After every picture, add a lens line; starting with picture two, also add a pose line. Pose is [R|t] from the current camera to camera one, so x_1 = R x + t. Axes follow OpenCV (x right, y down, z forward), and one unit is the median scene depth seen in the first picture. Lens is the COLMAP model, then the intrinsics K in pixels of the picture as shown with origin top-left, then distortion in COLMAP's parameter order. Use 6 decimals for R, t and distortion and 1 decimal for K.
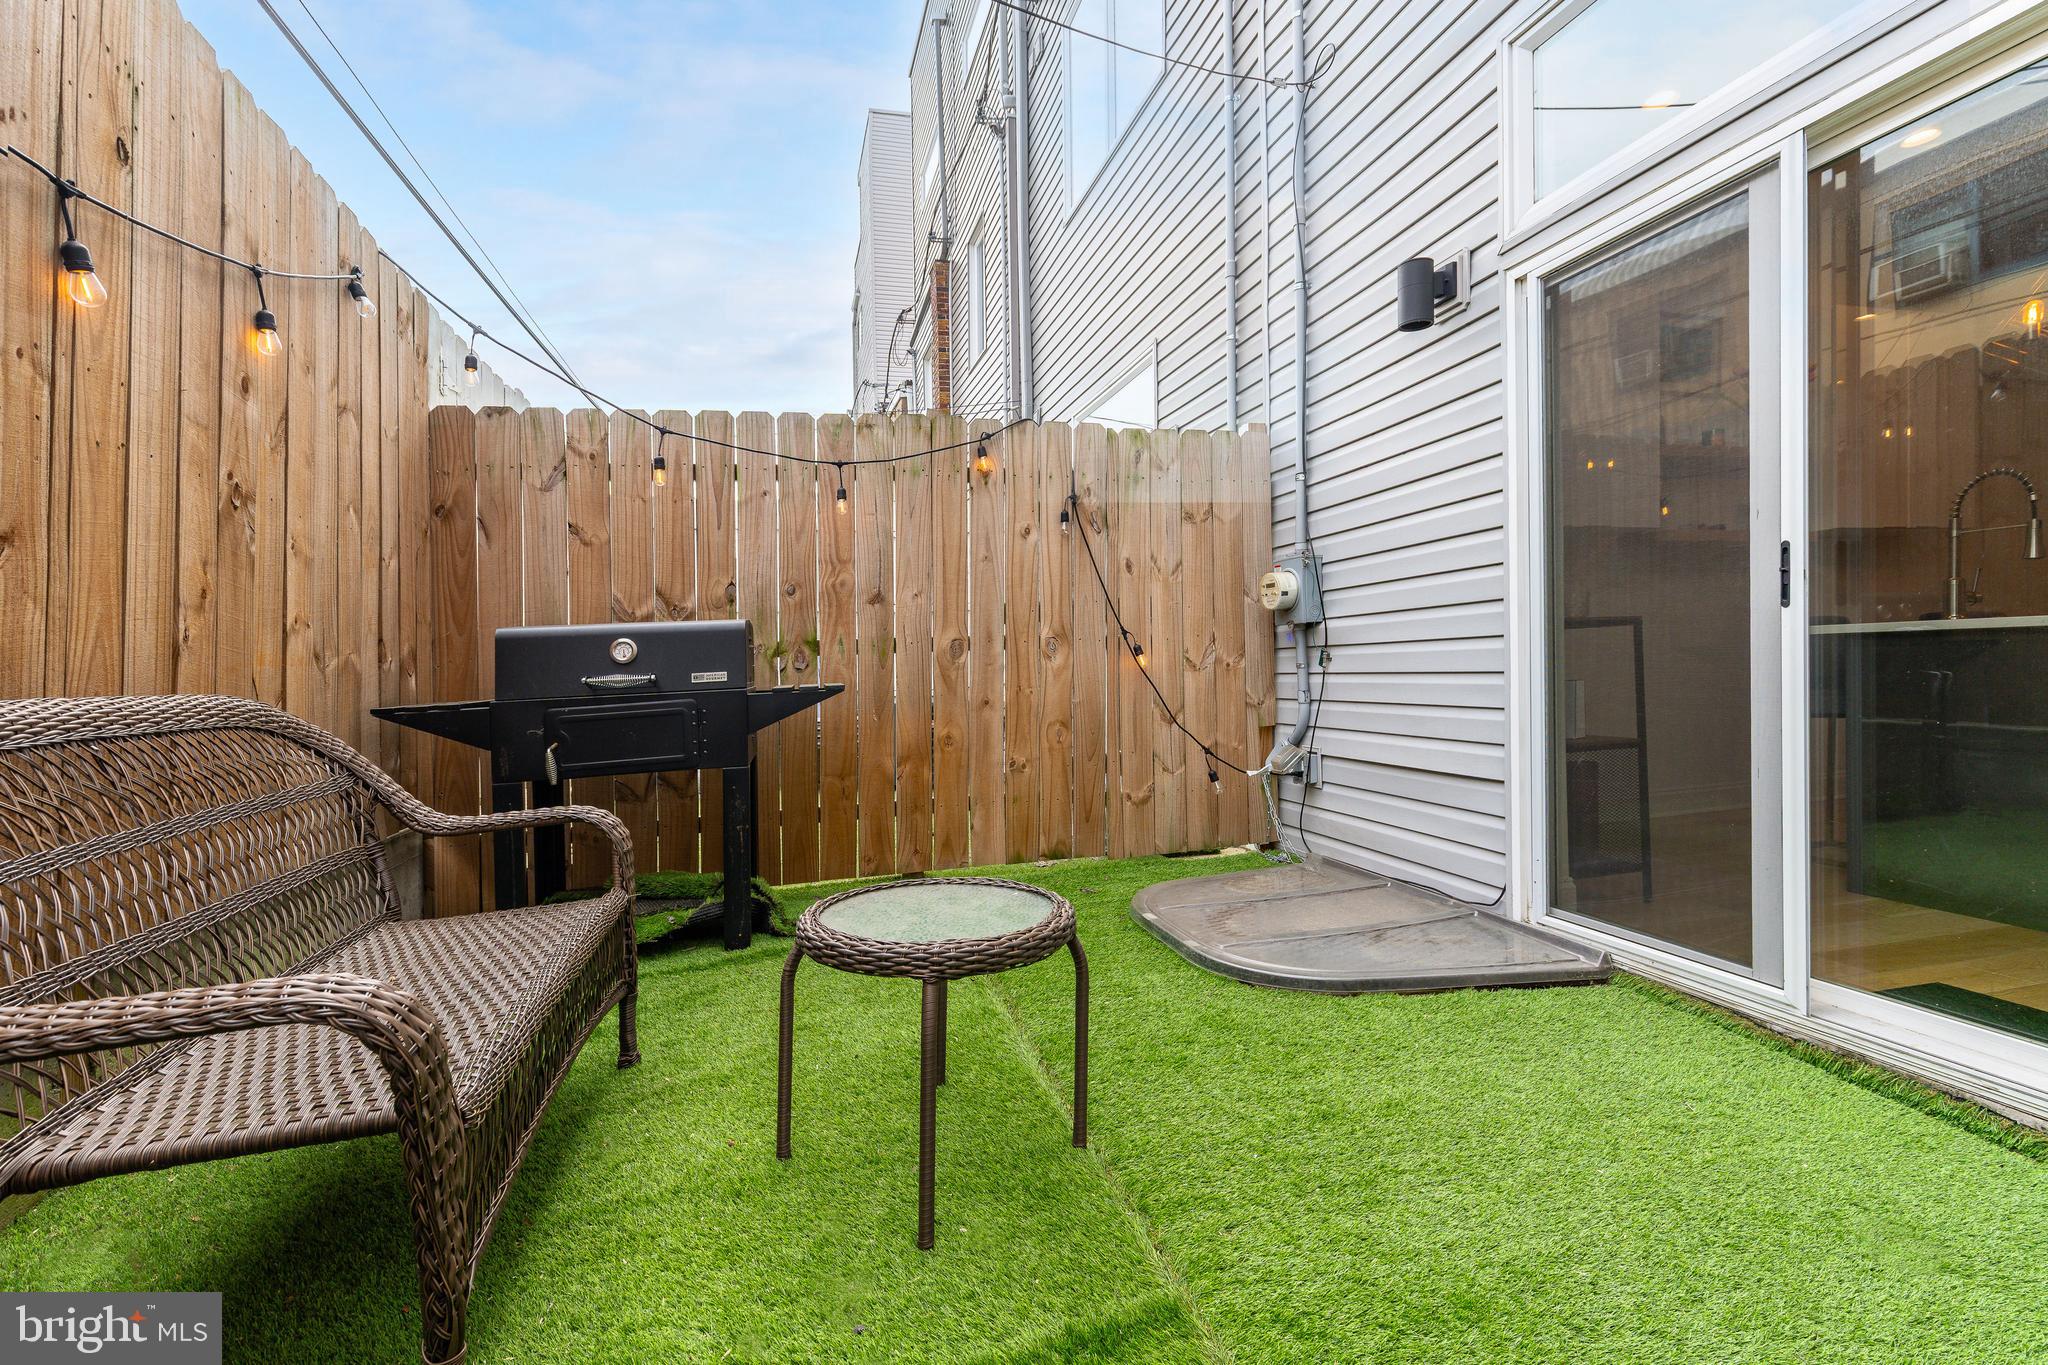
lens RADIAL K [[917.4, 0, 1016.7], [0, 917.4, 682.1], [0, 0, 1]] dist [0.013587, -0.008576]
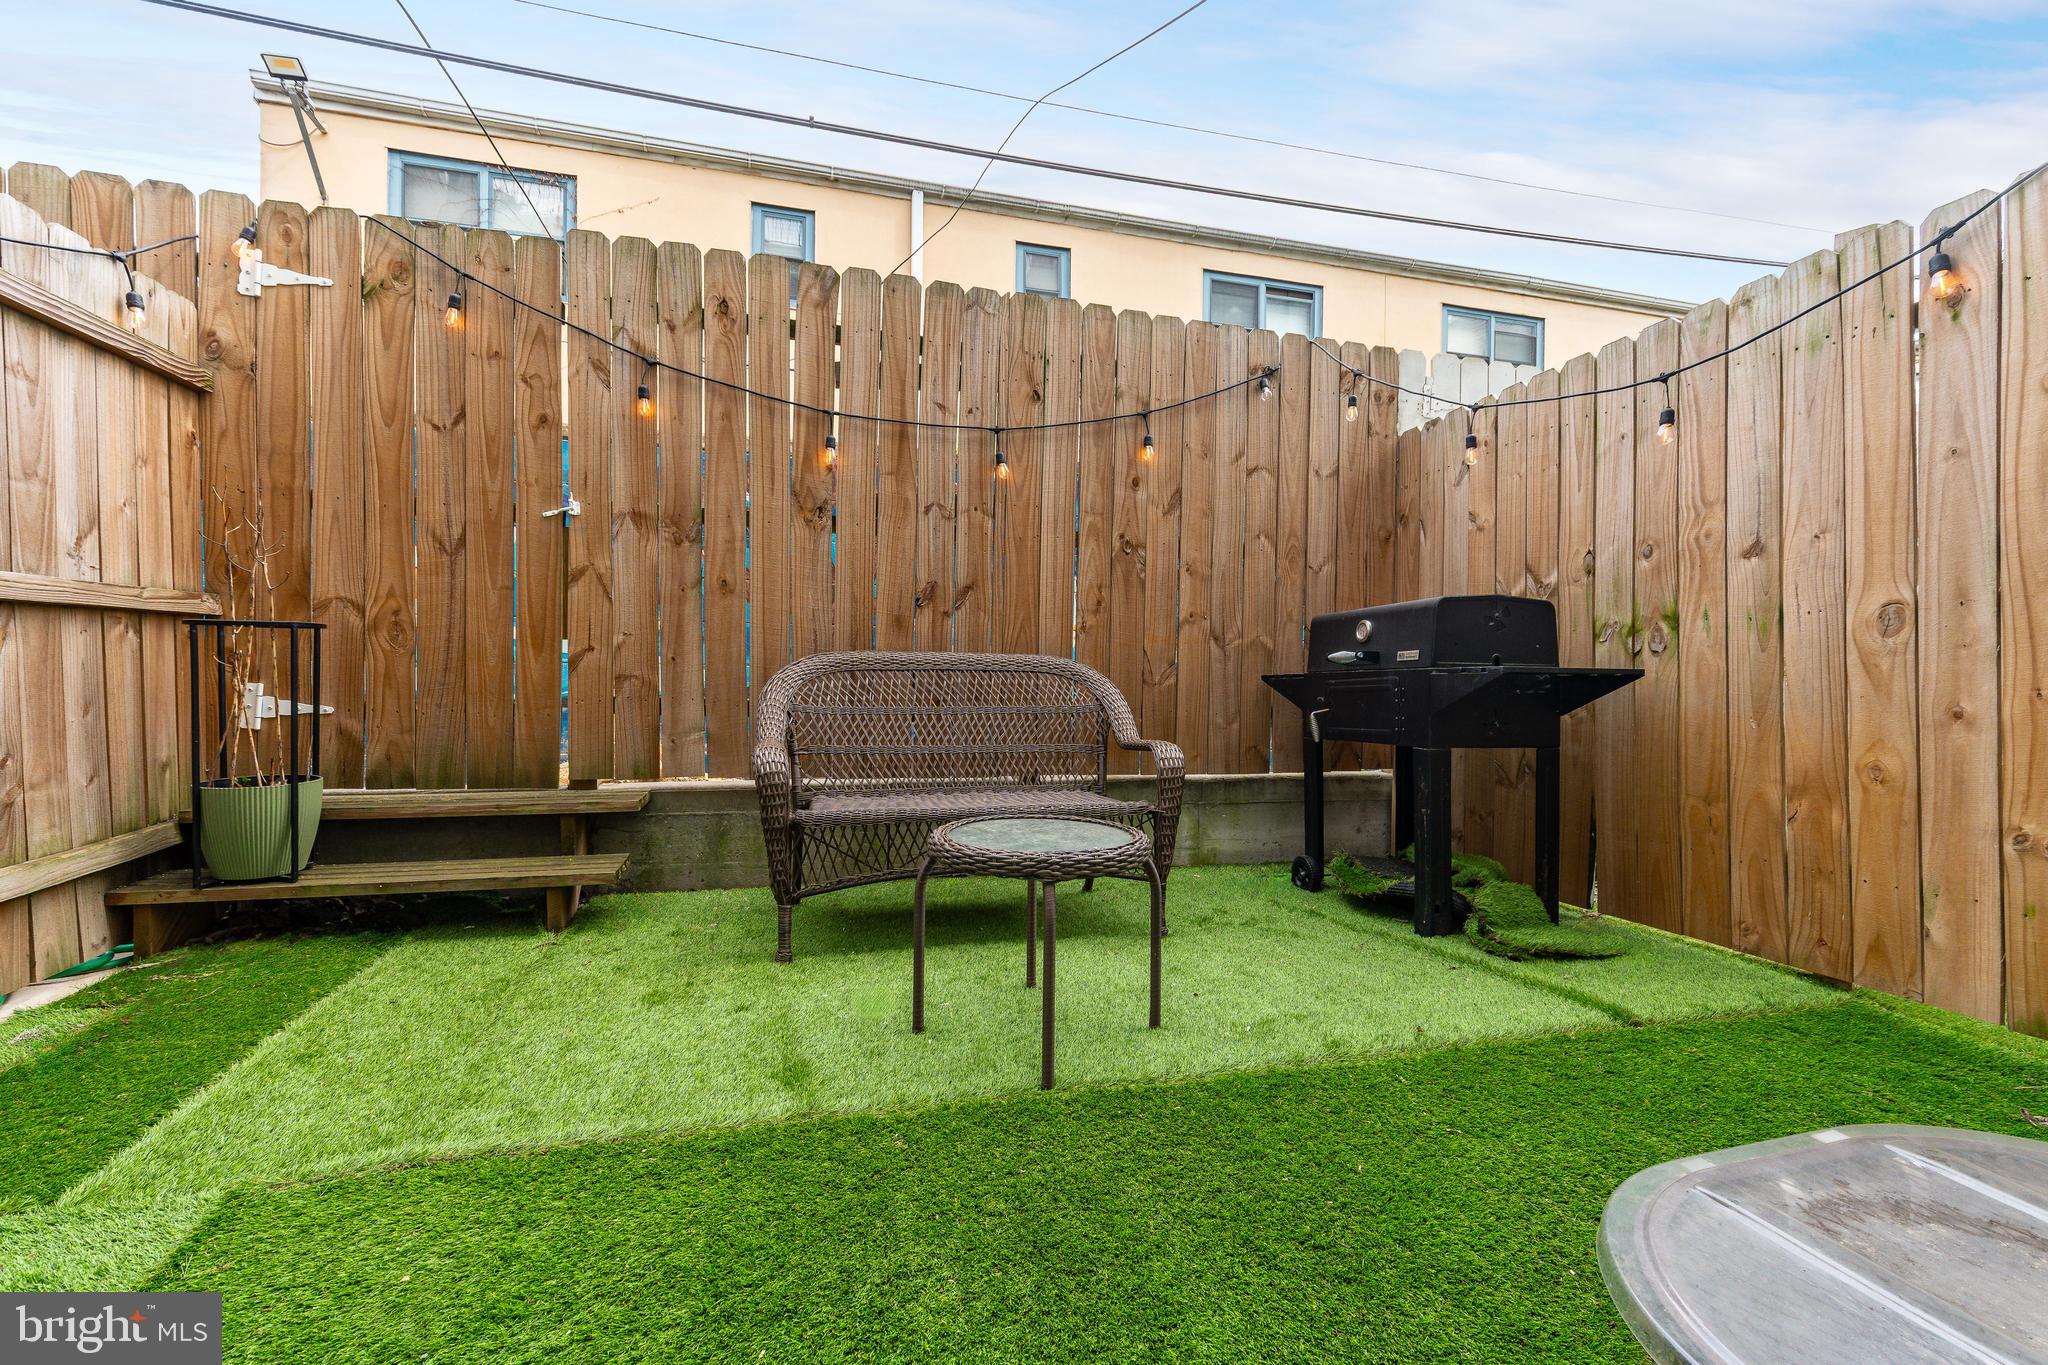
lens RADIAL K [[917.4, 0, 1016.7], [0, 917.4, 682.1], [0, 0, 1]] dist [0.013587, -0.008576]
pose [[0.004579, 0.036433, -0.999326, 0.546296], [-0.033427, 0.998783, 0.036260, 0.001191], [0.999431, 0.033238, 0.005791, 0.458564]]
